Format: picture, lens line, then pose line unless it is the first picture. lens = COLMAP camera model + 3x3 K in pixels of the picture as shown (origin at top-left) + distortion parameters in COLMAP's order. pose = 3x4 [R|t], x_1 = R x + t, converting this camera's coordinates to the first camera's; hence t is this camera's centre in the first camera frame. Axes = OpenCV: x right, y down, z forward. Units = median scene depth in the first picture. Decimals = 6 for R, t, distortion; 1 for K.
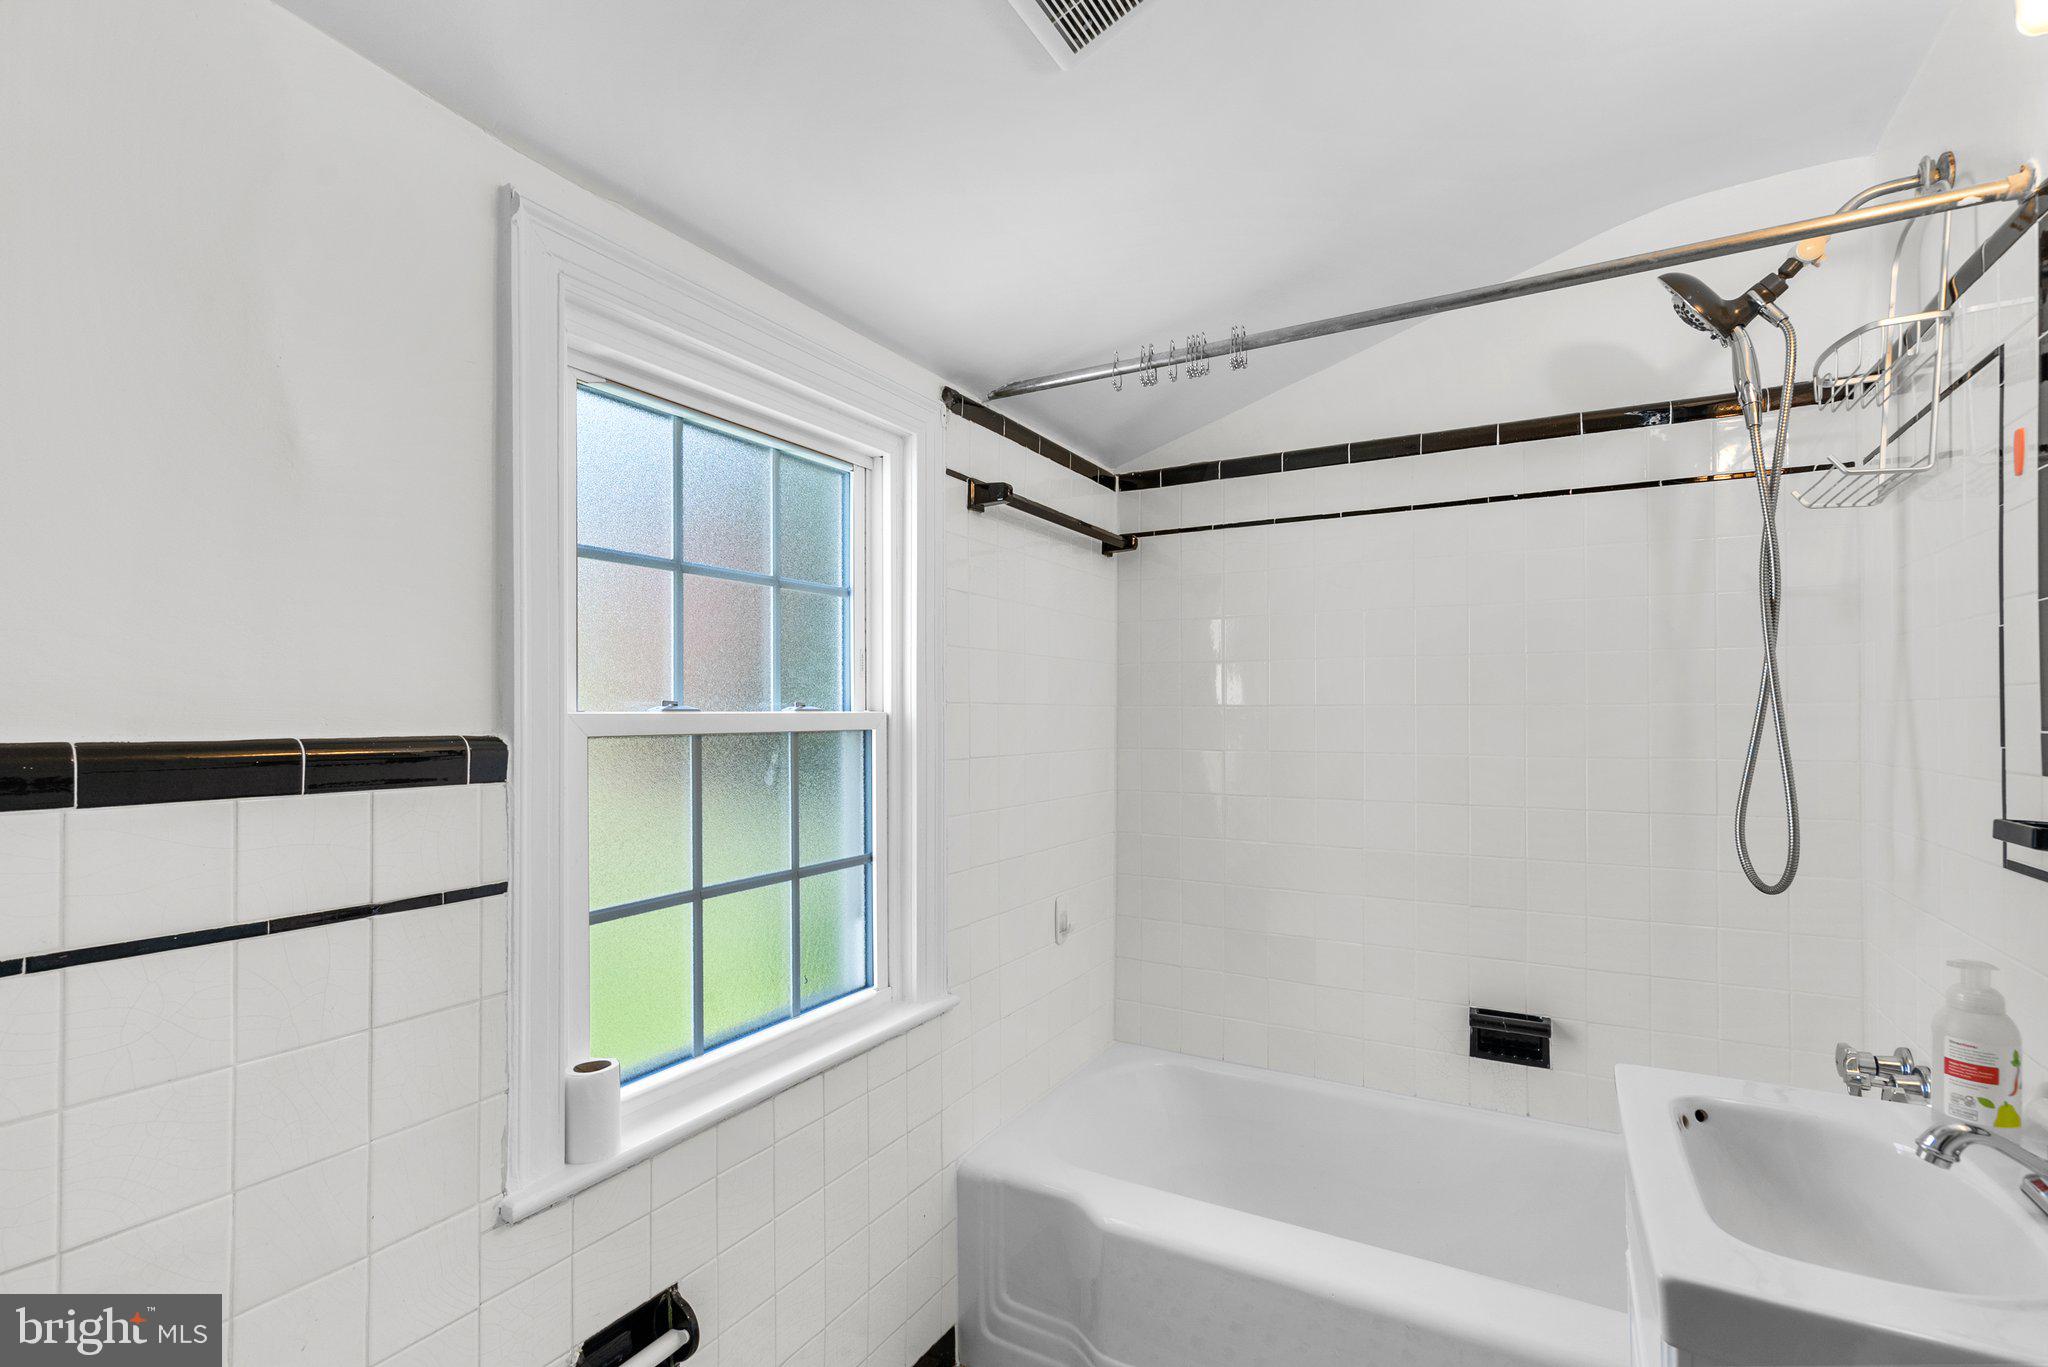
lens RADIAL K [[949.4, 0, 1022.6], [0, 949.4, 698.0], [0, 0, 1]] dist [0.000205, -0.000044]
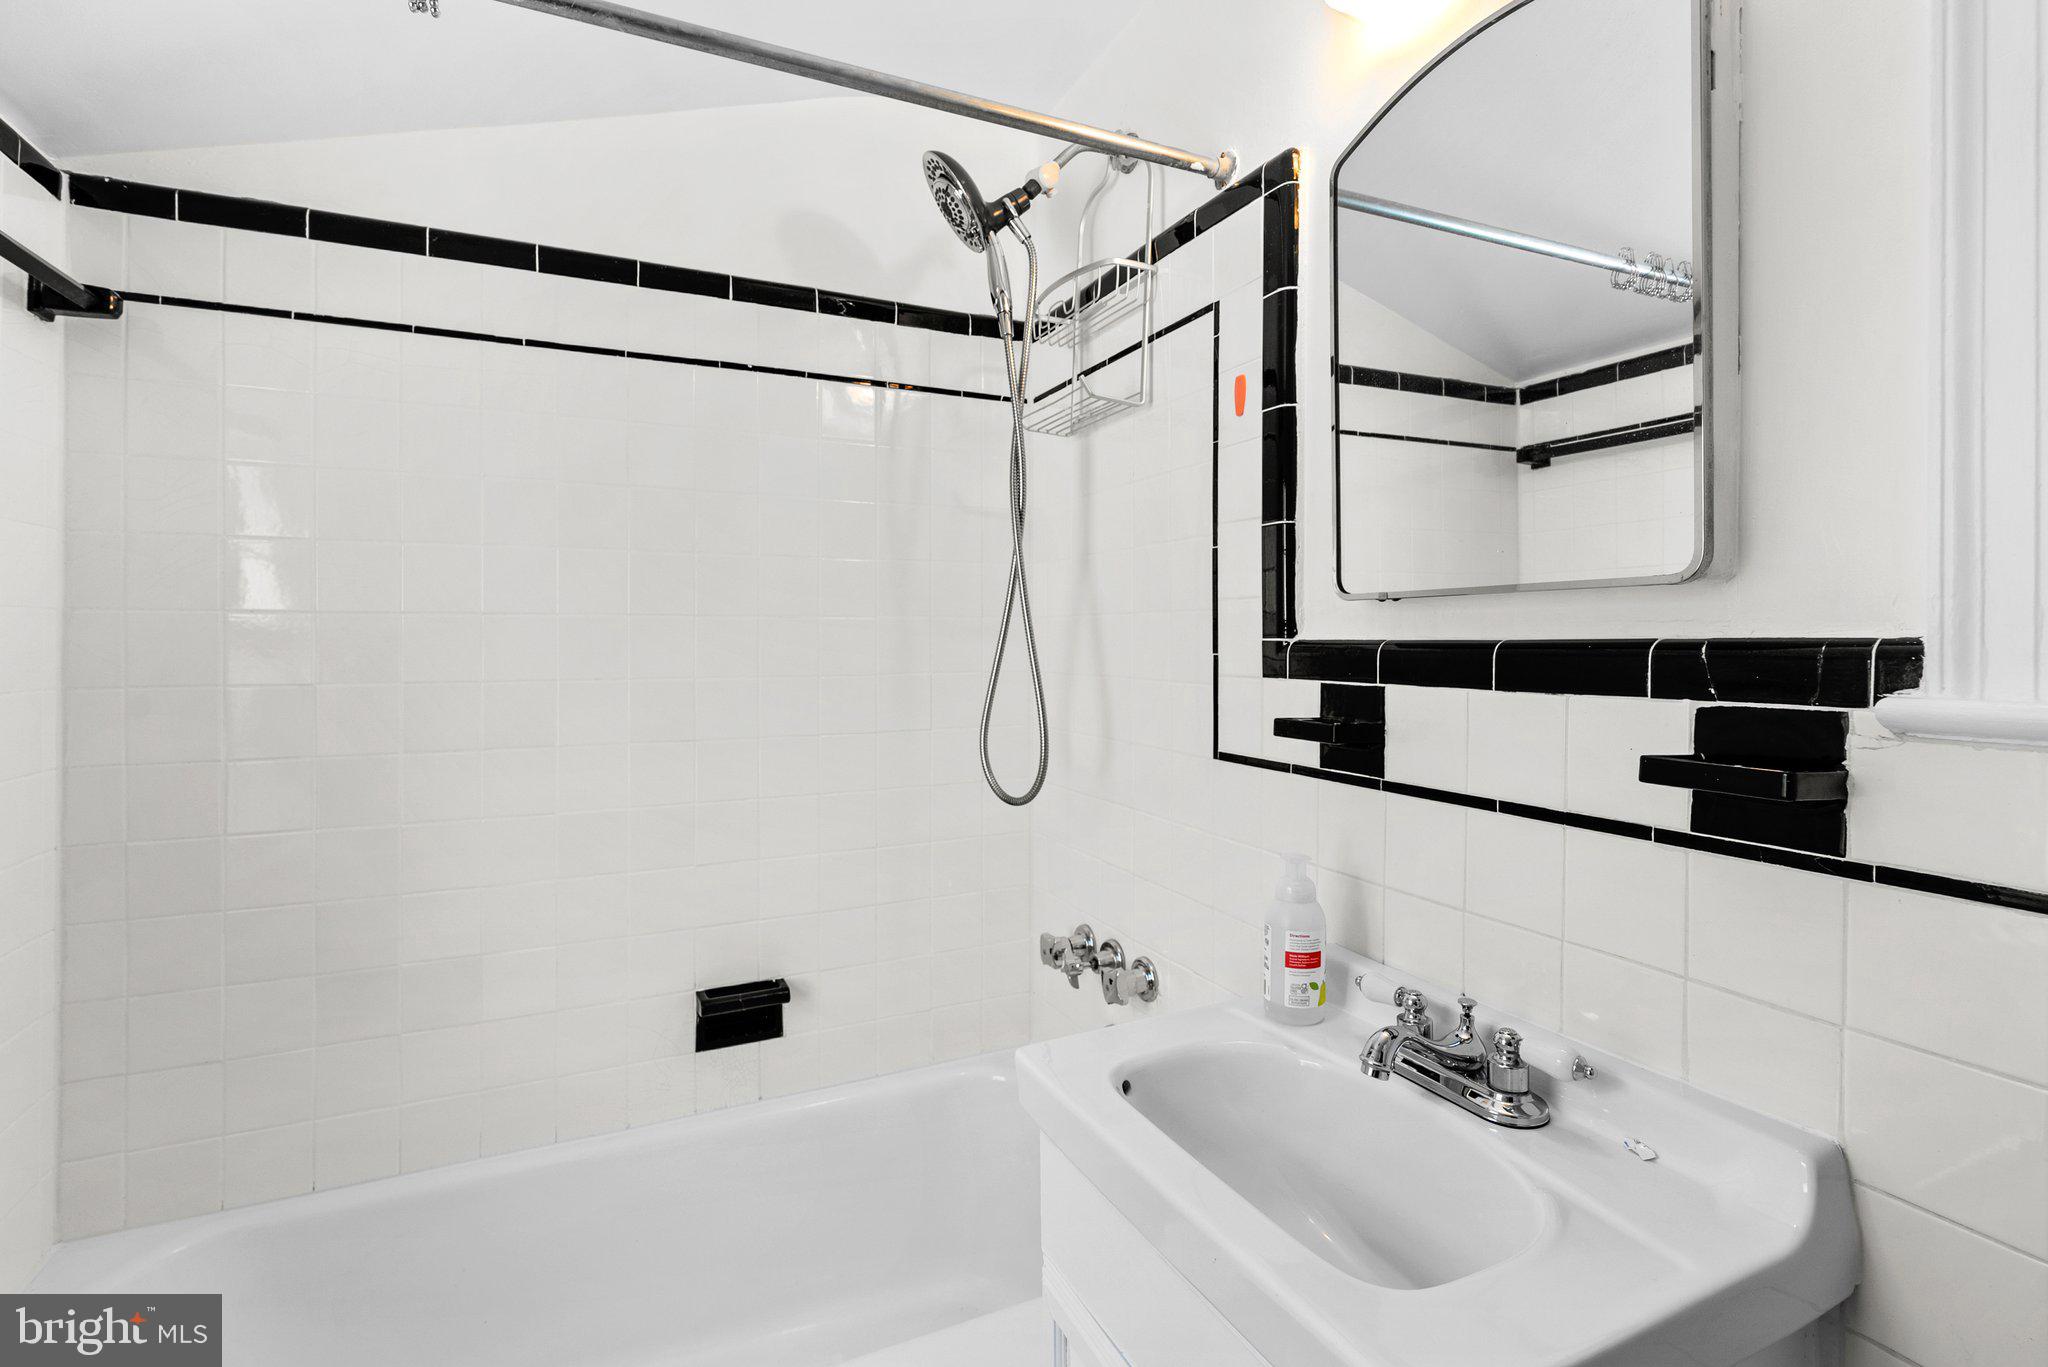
lens RADIAL K [[949.4, 0, 1007.0], [0, 949.4, 635.0], [0, 0, 1]] dist [0.000205, -0.000044]
pose [[0.588637, 0.003074, 0.808392, -0.029816], [-0.014203, 0.999878, 0.006540, 0.019730], [-0.808273, -0.015331, 0.588608, 0.413681]]
